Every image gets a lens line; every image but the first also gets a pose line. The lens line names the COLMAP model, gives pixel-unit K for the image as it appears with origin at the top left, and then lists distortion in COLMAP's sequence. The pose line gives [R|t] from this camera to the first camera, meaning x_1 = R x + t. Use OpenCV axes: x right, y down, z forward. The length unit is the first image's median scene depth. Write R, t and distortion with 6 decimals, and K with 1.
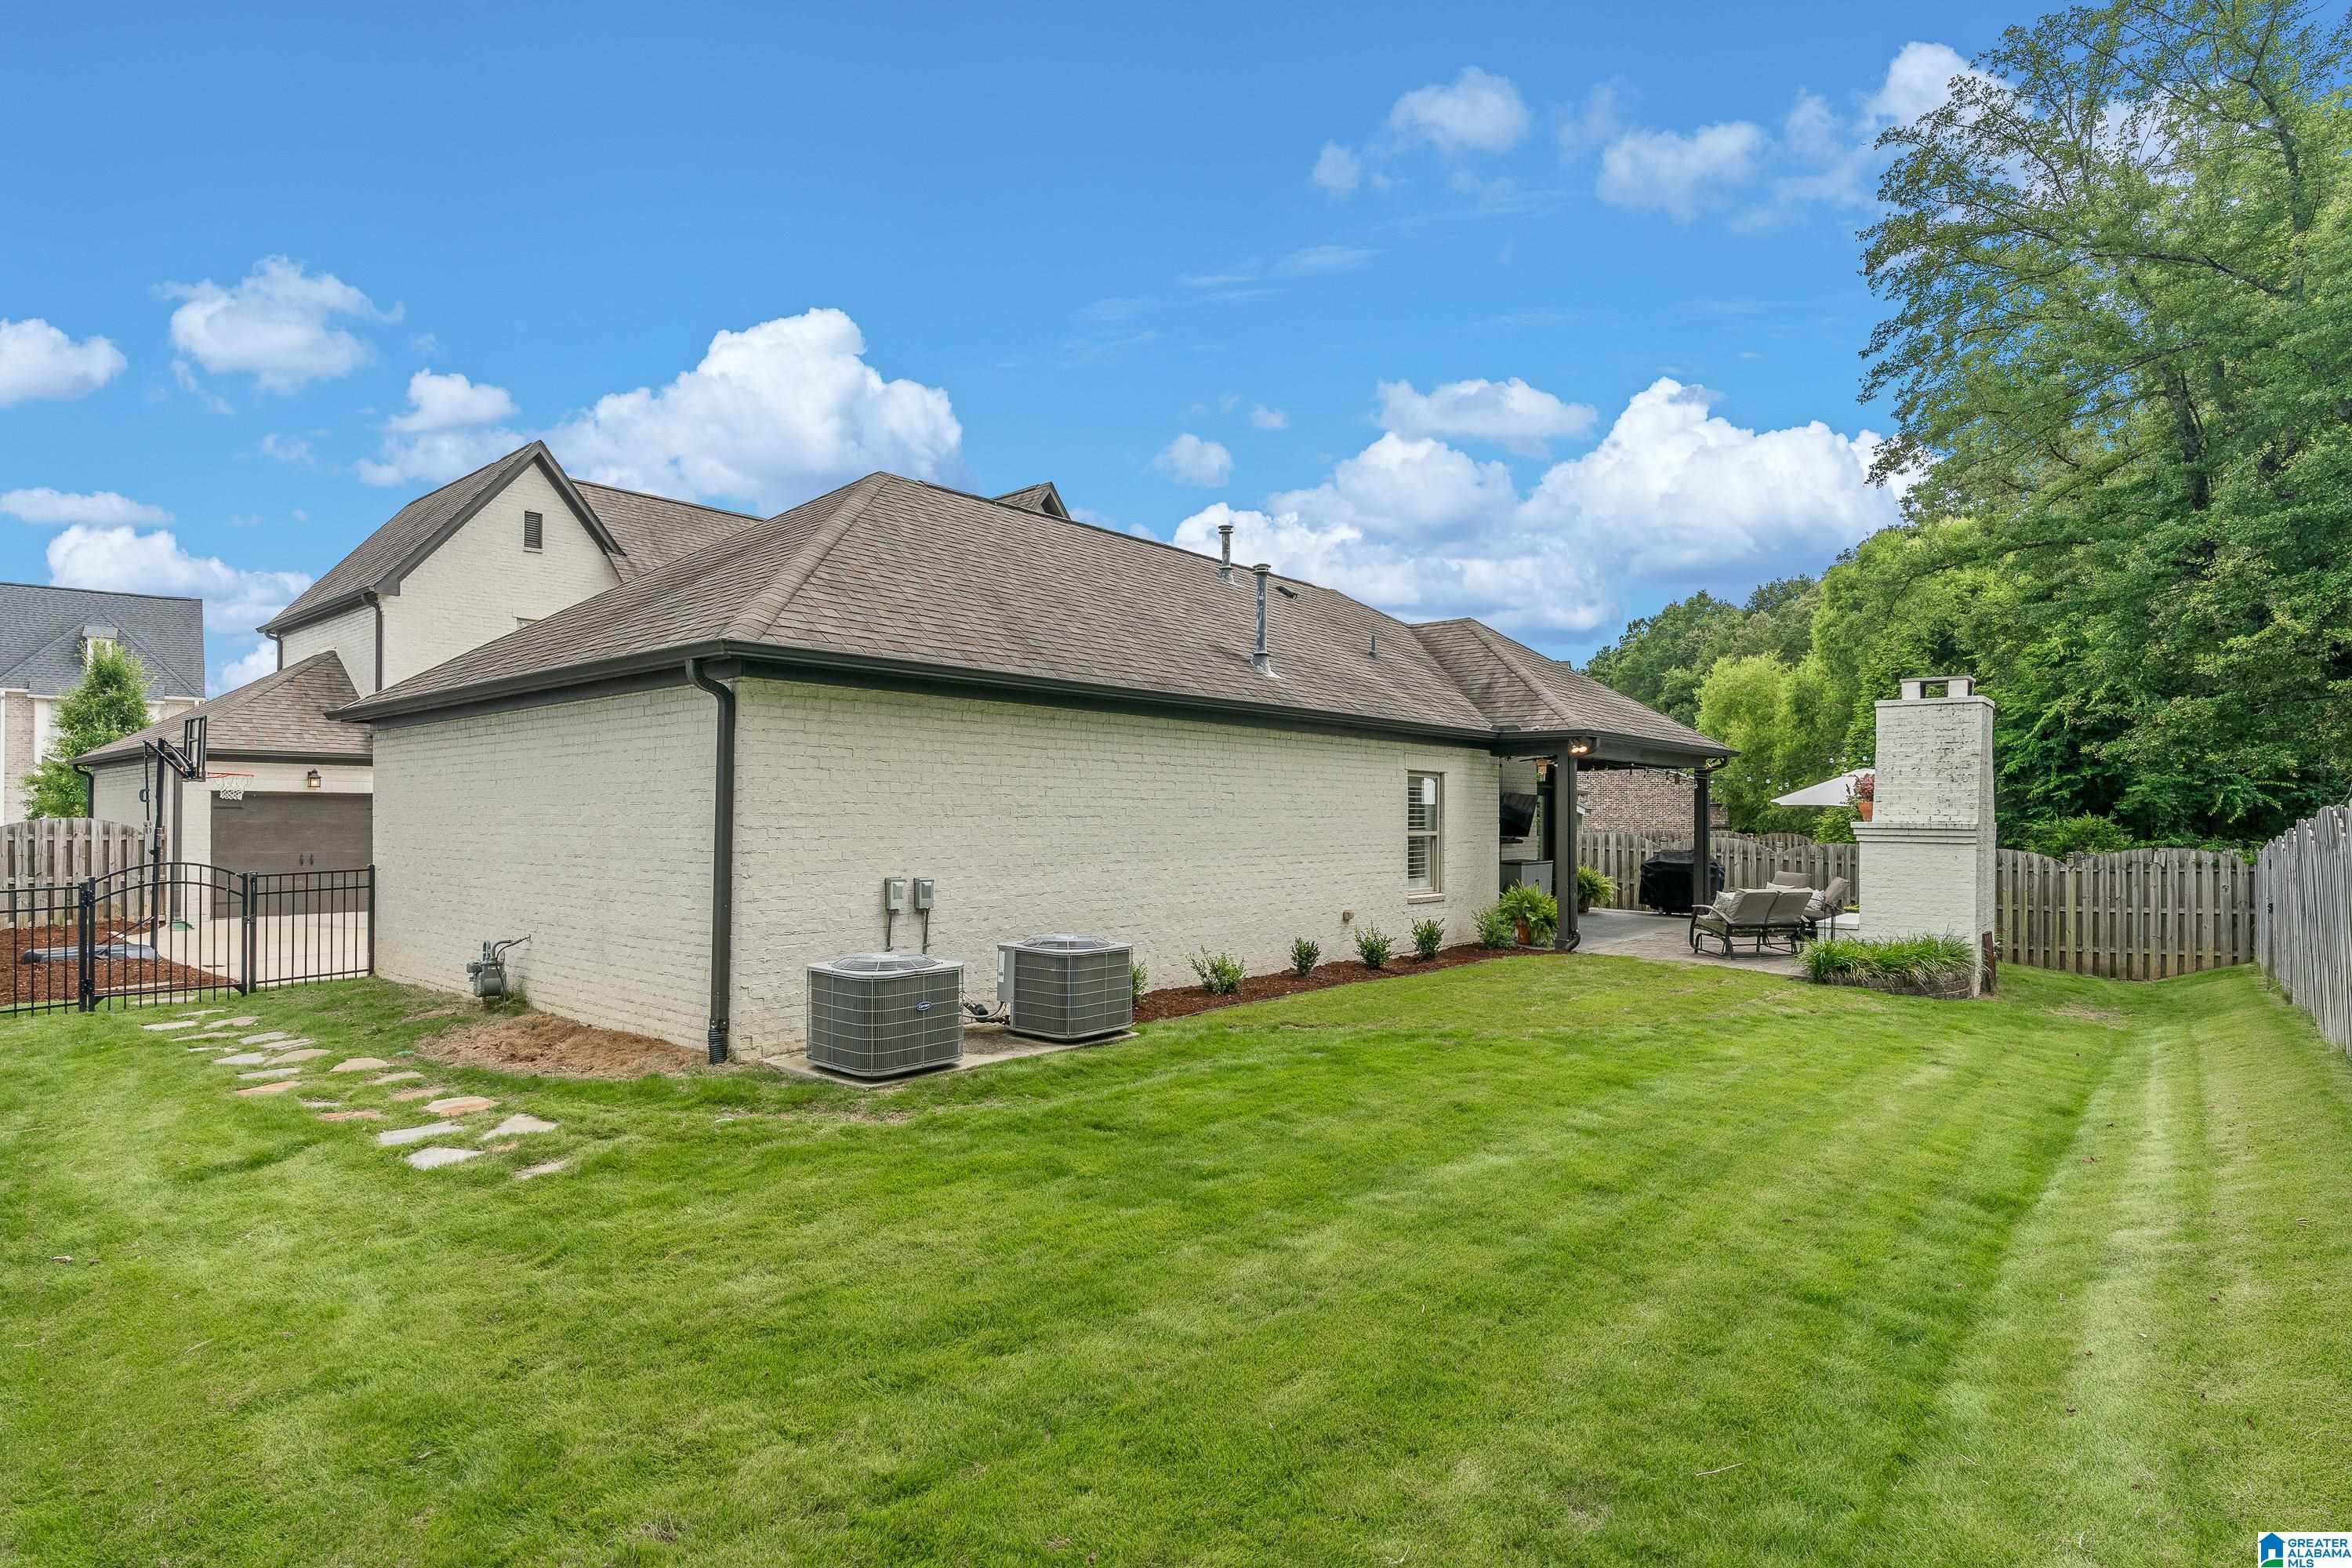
lens RADIAL K [[1208.2, 0, 1176.0], [0, 1208.2, 784.0], [0, 0, 1]] dist [-0.000393, -0.000311]
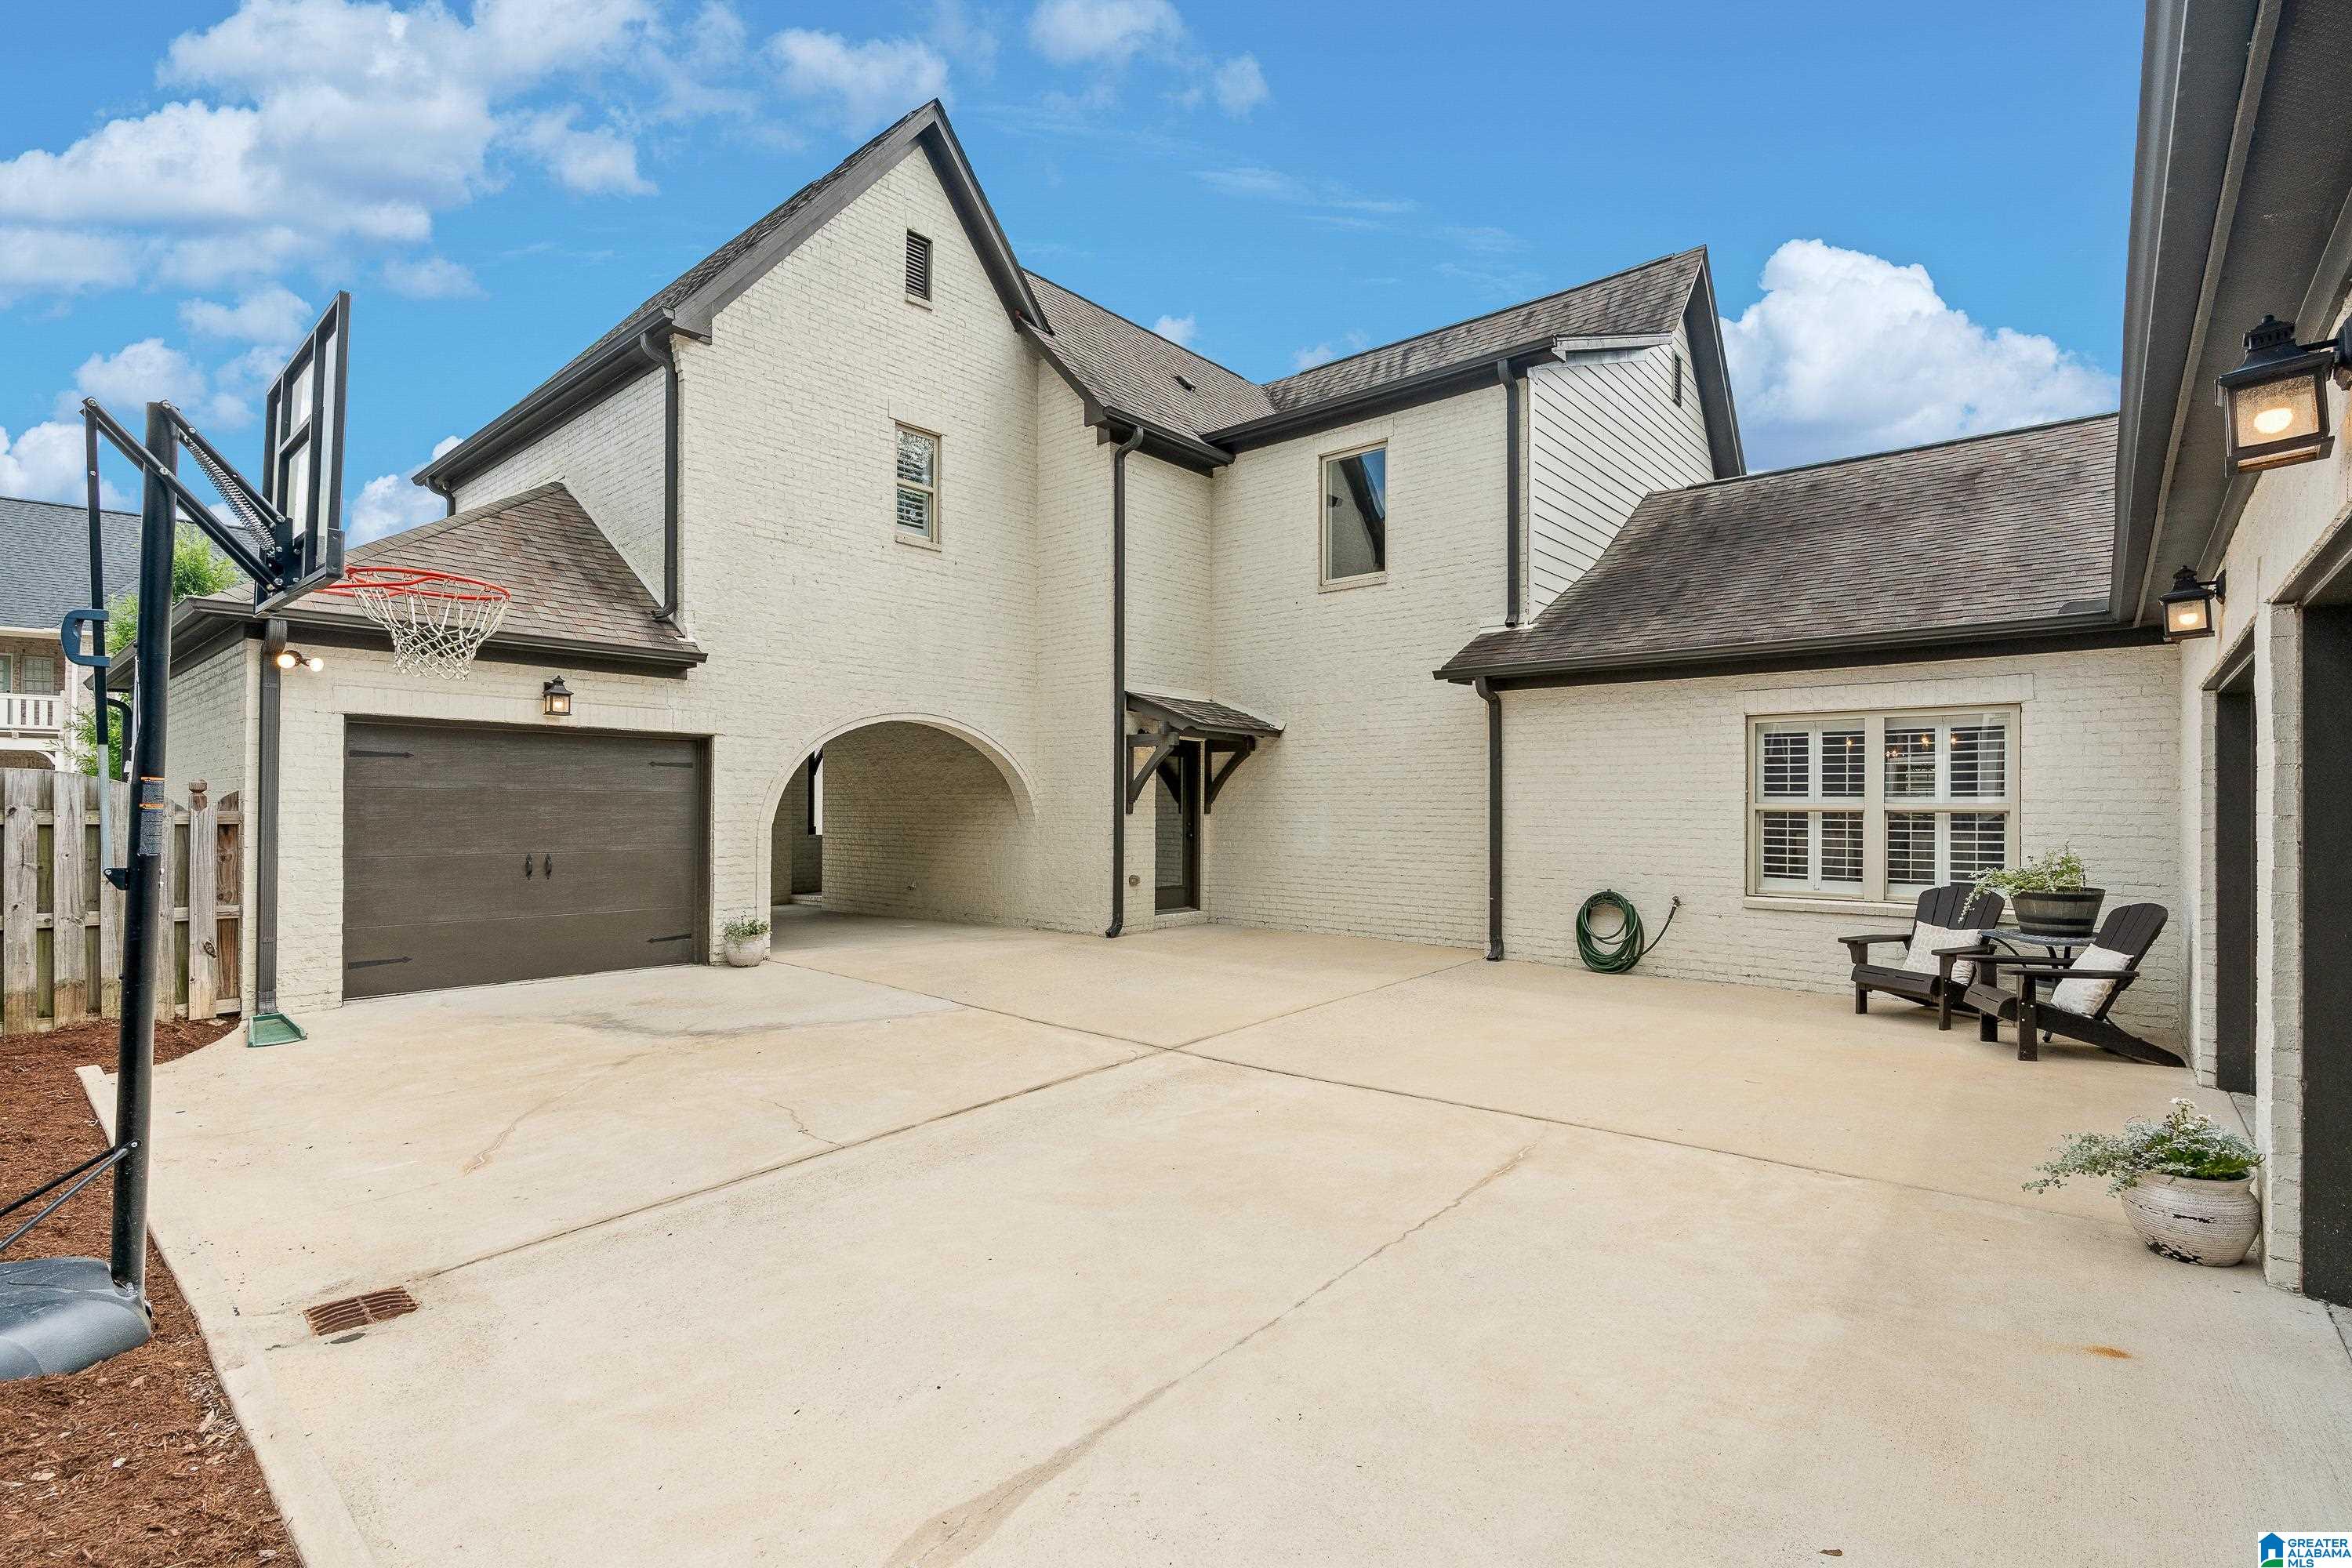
lens RADIAL K [[1075.8, 0, 1176.0], [0, 1075.8, 784.0], [0, 0, 1]] dist [-0.004669, -0.000131]
pose [[0.999971, 0.004113, -0.006428, -0.445386], [-0.004066, 0.999965, 0.007244, 0.024911], [0.006457, -0.007218, 0.999953, 0.550845]]
